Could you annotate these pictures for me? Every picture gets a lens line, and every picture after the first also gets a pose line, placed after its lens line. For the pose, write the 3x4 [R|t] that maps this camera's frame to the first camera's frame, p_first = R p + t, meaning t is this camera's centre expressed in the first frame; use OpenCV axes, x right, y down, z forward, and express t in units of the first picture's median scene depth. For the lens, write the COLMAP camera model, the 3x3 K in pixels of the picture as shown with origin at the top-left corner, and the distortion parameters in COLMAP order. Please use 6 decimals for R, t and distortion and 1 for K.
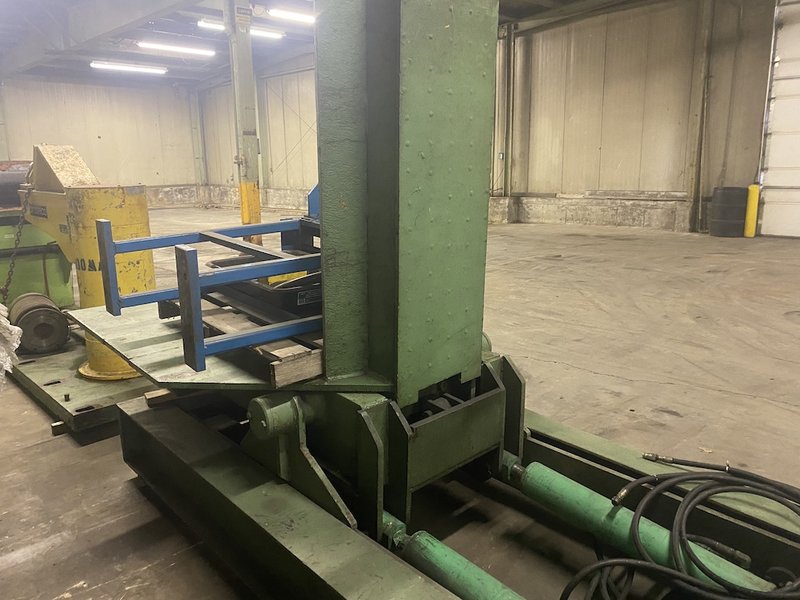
lens RADIAL K [[610.6, 0, 400.8], [0, 610.6, 295.2], [0, 0, 1]] dist [0.002851, -0.004274]
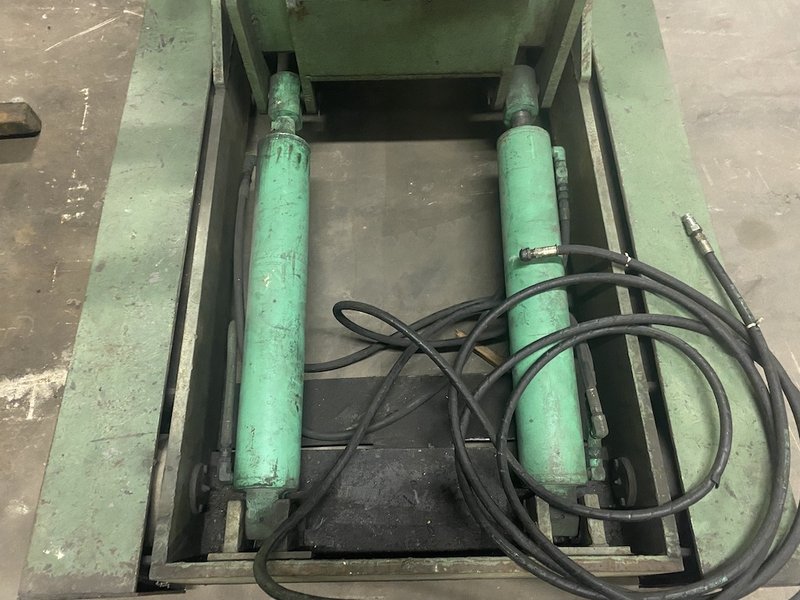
lens RADIAL K [[606.7, 0, 400.0], [0, 606.7, 300.0], [0, 0, 1]] dist [0.004953, -0.004750]
pose [[0.752056, 0.602713, -0.266735, 0.435279], [-0.167423, 0.566116, 0.807145, -0.125554], [0.637480, -0.562361, 0.526659, 0.528594]]
